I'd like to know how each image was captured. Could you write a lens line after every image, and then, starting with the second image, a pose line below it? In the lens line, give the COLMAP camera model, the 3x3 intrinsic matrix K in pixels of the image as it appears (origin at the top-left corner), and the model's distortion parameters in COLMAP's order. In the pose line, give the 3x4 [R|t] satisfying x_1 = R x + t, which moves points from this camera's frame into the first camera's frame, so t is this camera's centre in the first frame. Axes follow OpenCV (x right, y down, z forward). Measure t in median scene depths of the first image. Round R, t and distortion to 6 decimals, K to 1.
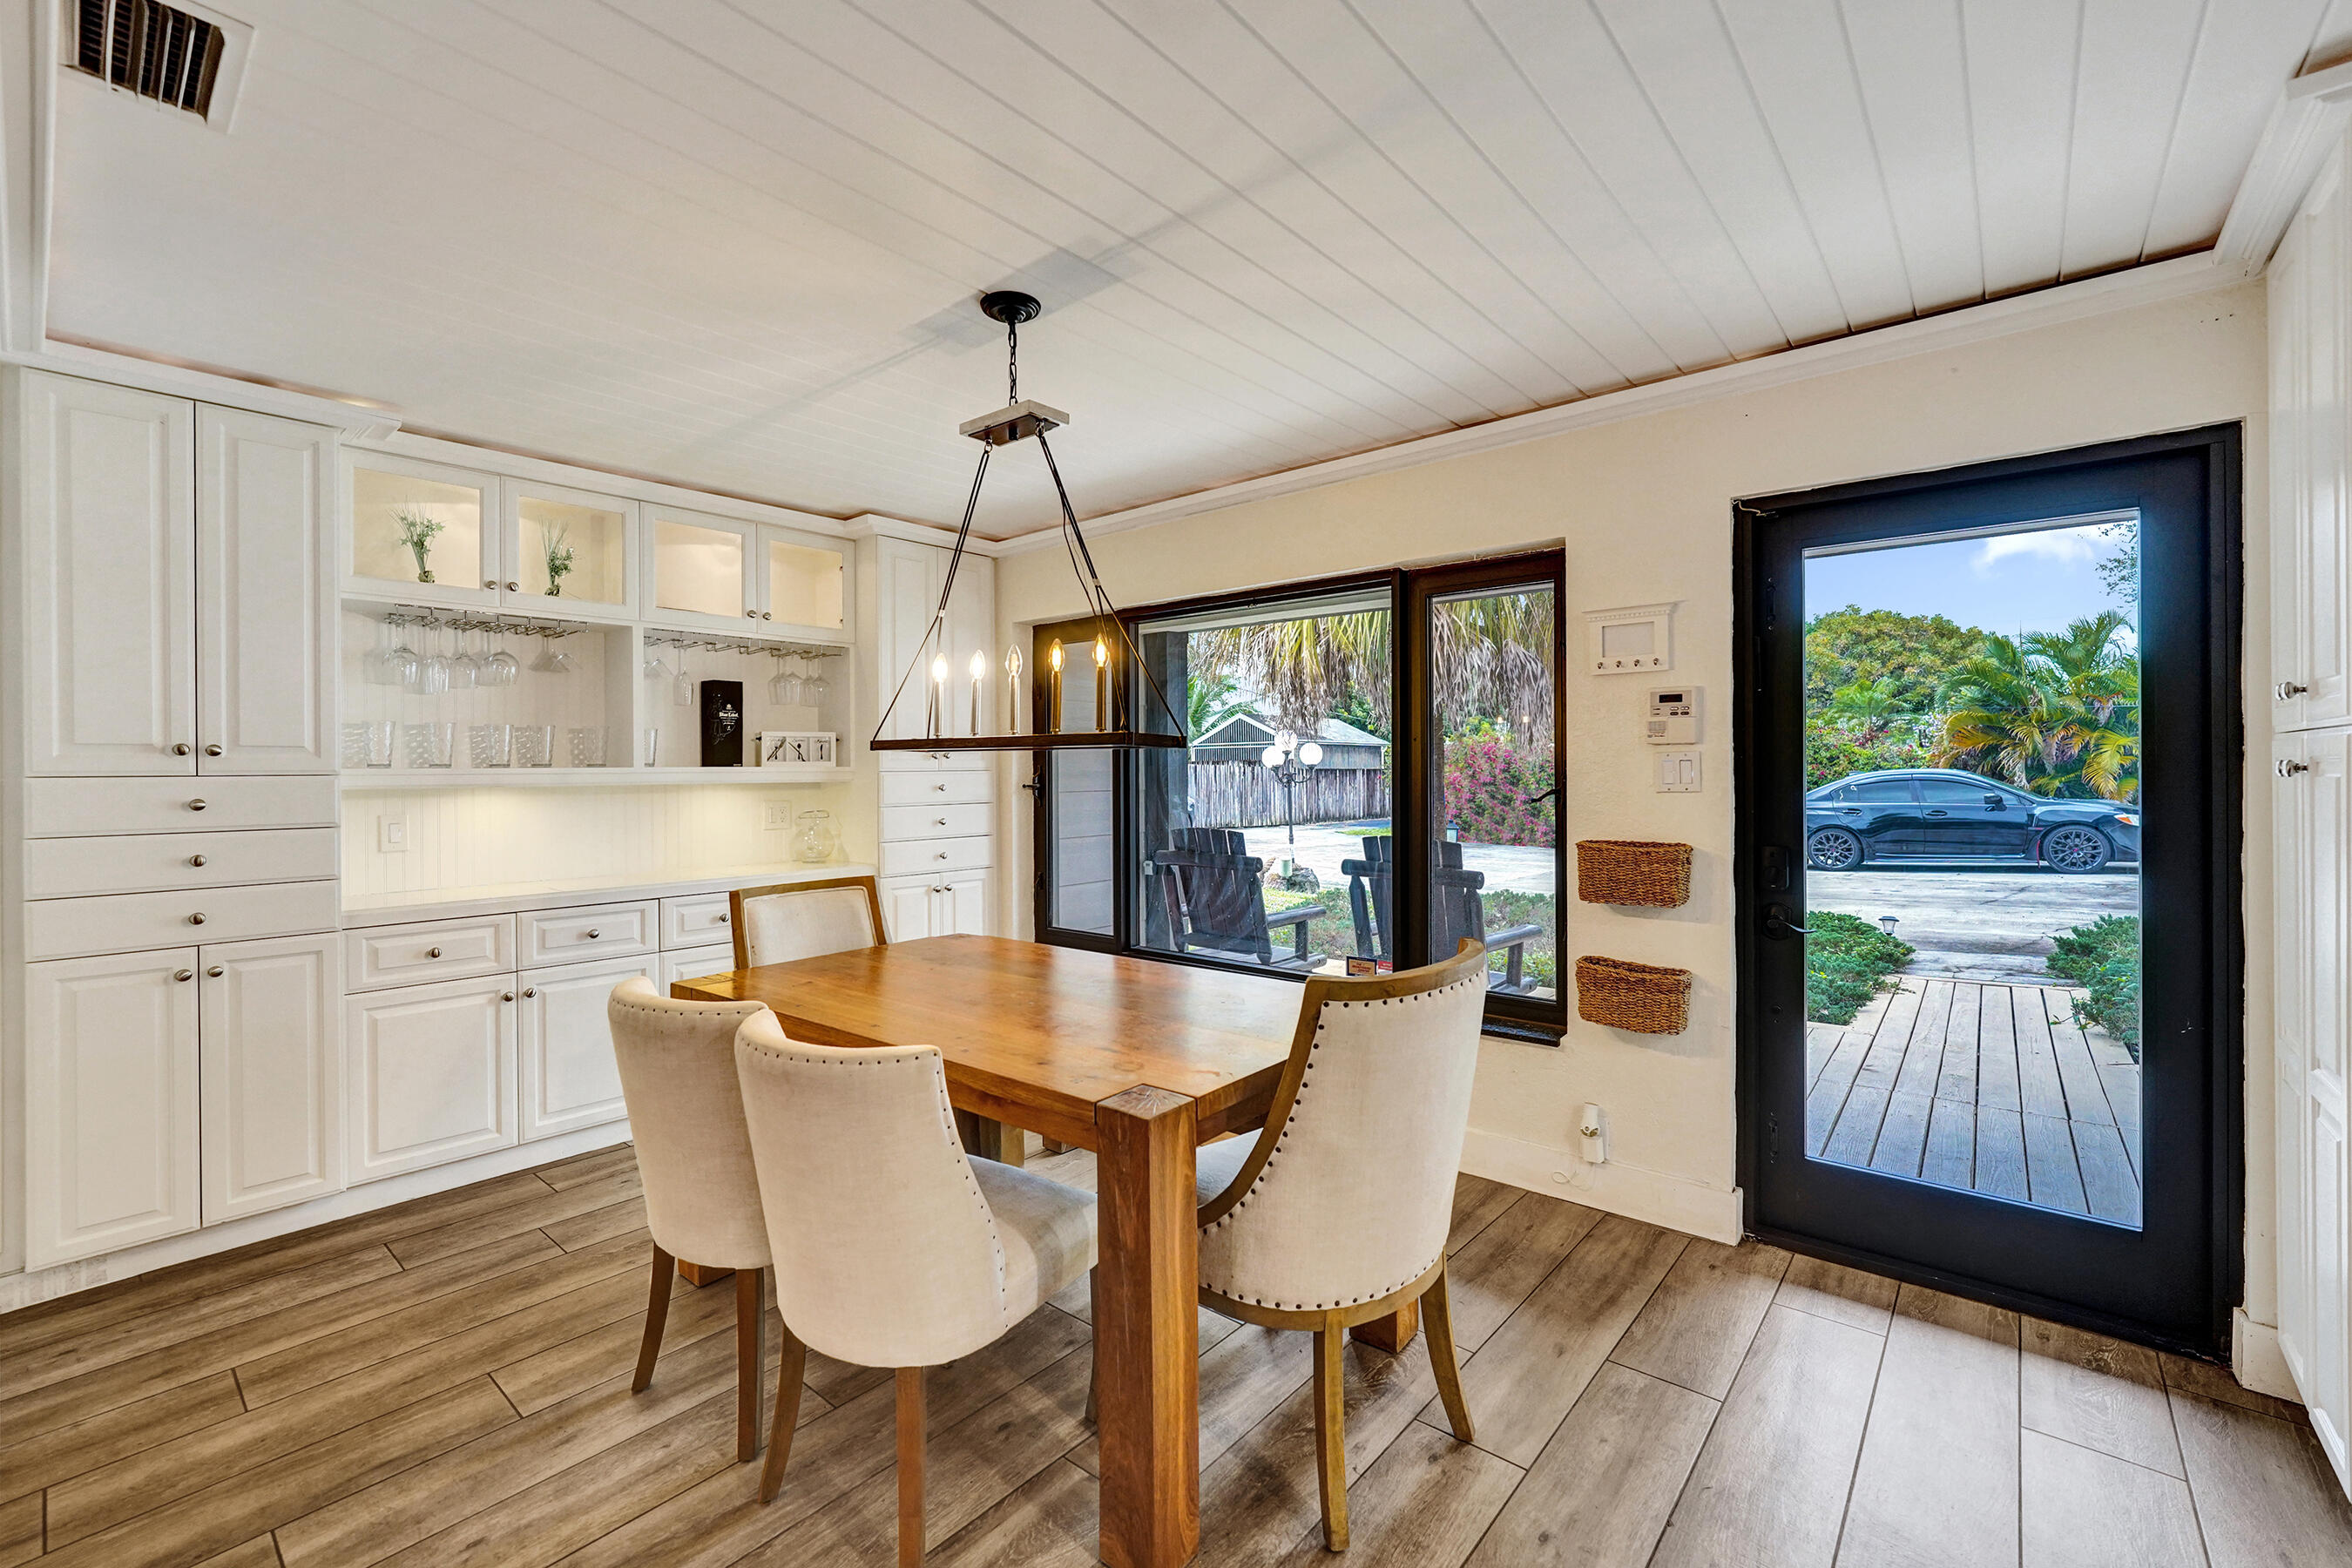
lens RADIAL K [[983.5, 0, 1140.1], [0, 983.5, 756.5], [0, 0, 1]] dist [-0.023863, 0.001841]
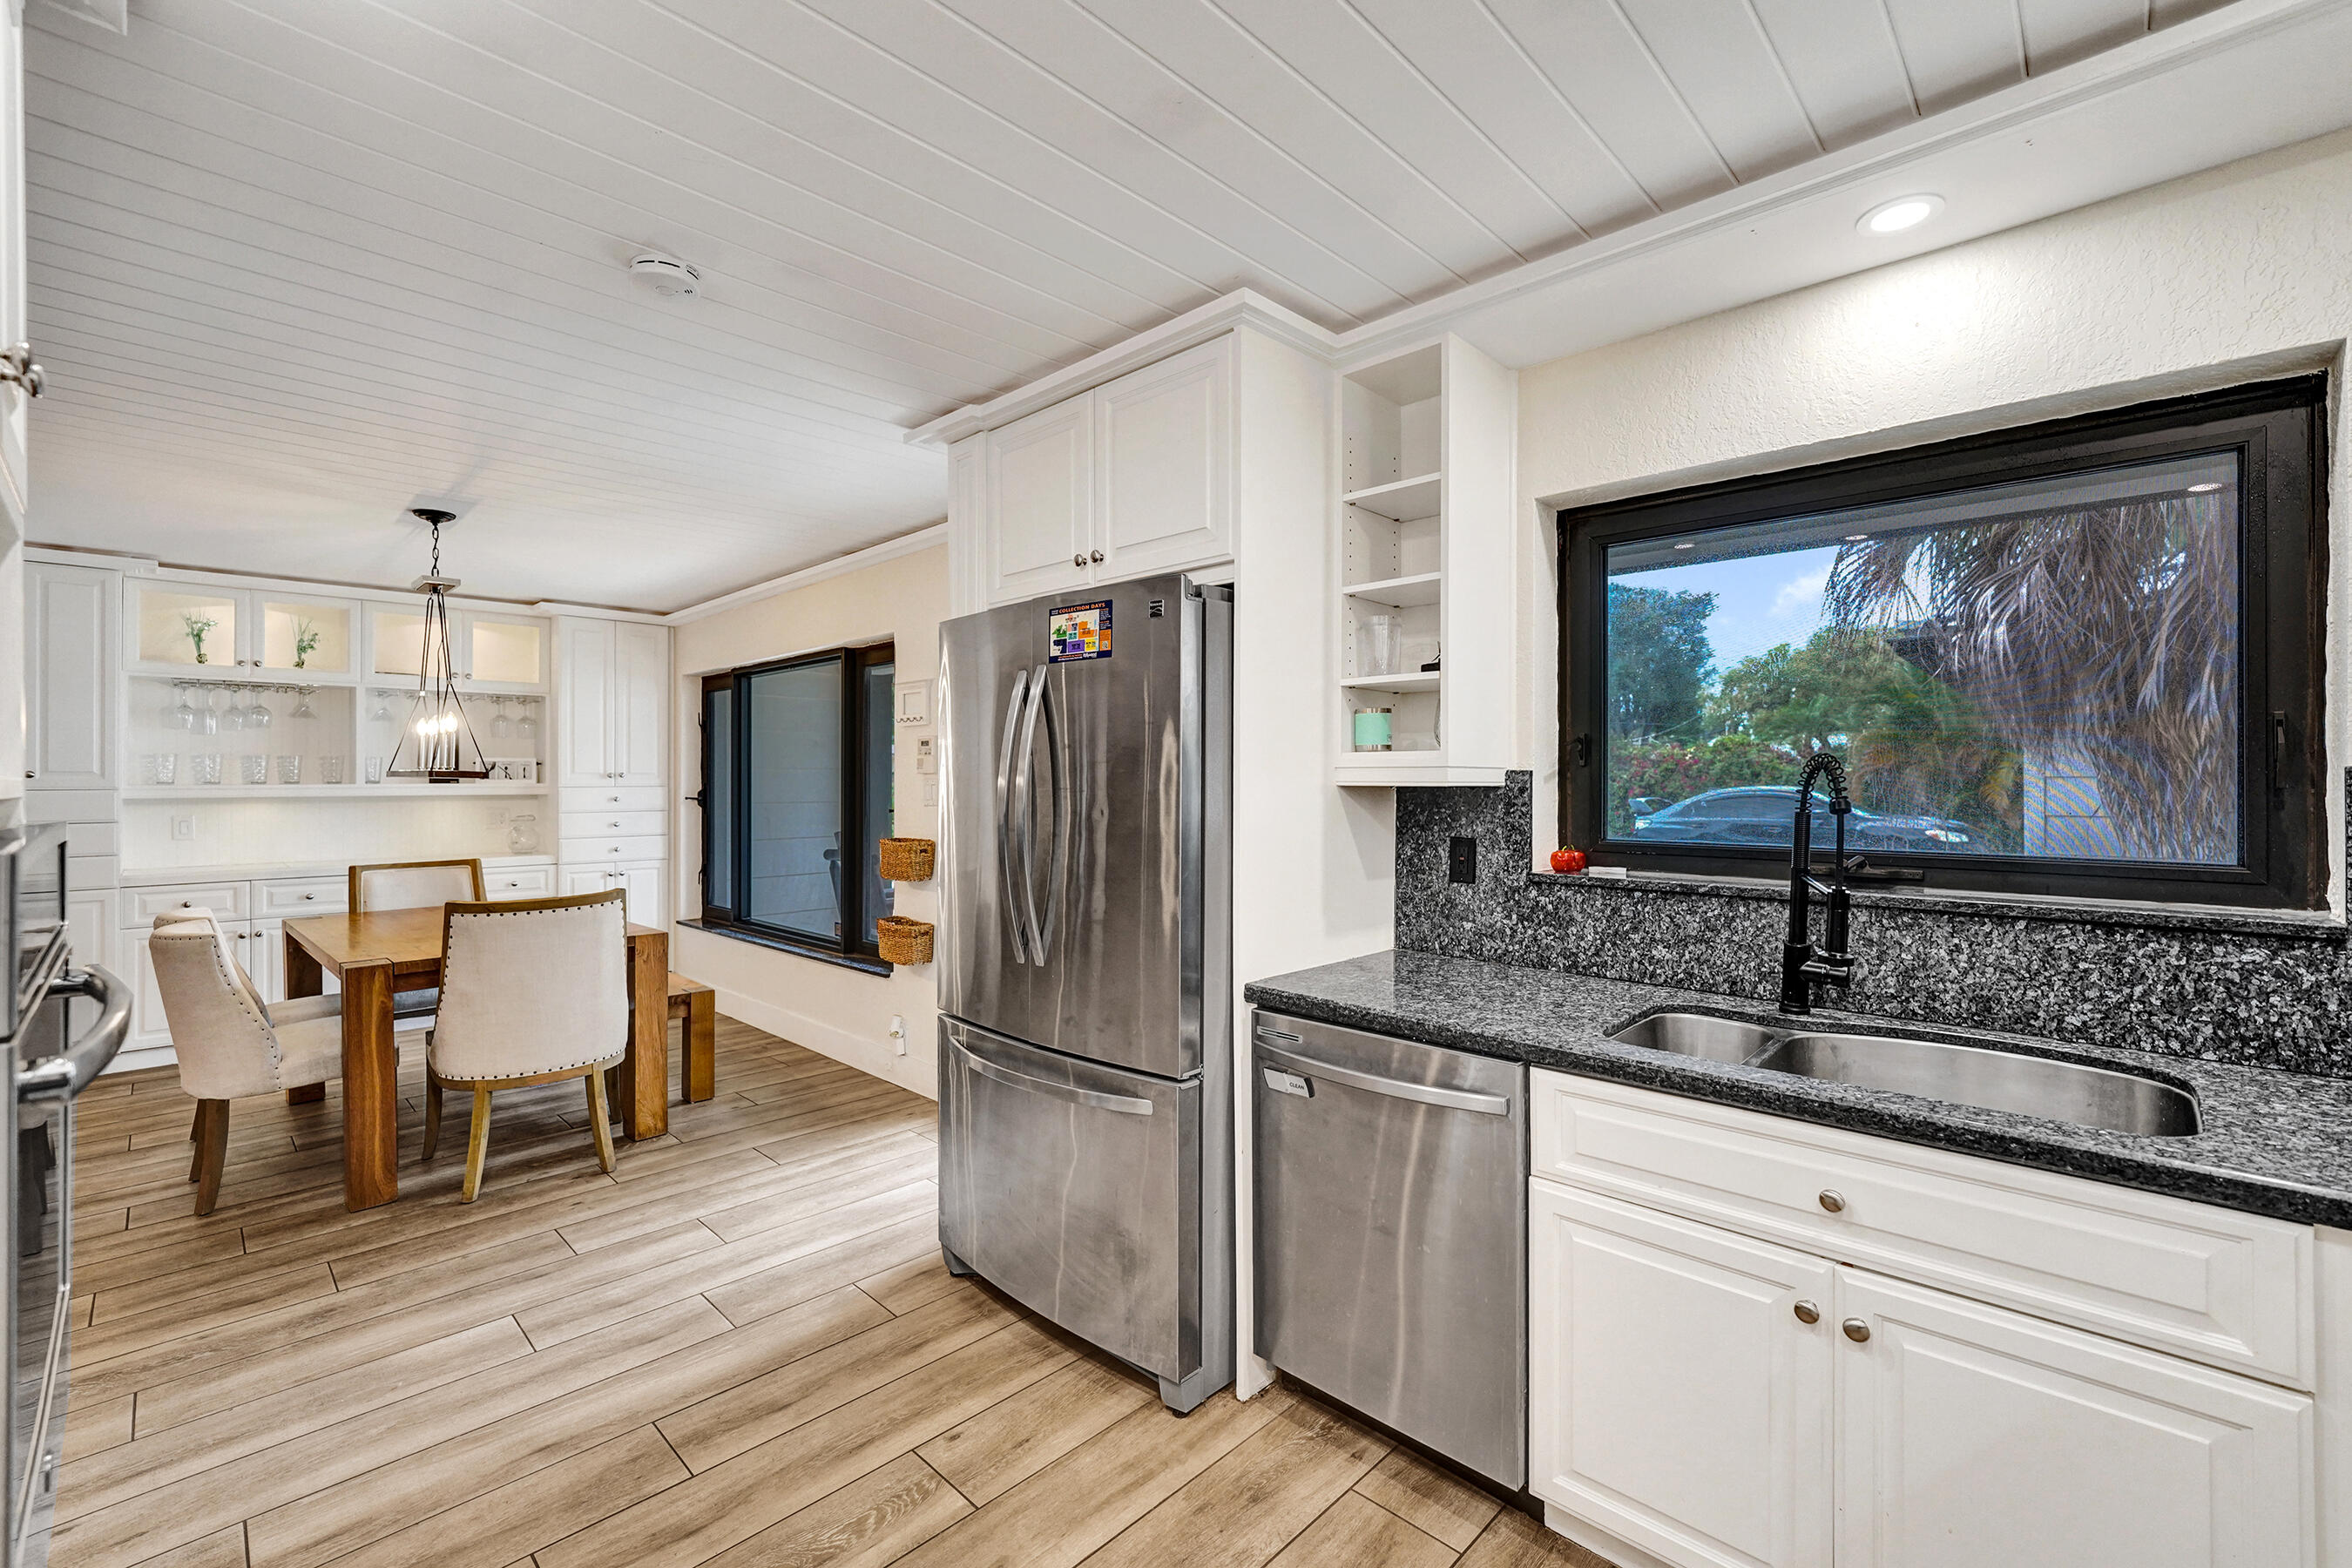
lens RADIAL K [[983.5, 0, 1184.0], [0, 983.5, 766.9], [0, 0, 1]] dist [-0.023863, 0.001841]
pose [[0.998821, 0.003184, -0.048442, 0.860868], [-0.003220, 0.999995, -0.000663, -0.019519], [0.048440, 0.000819, 0.998826, -0.415516]]
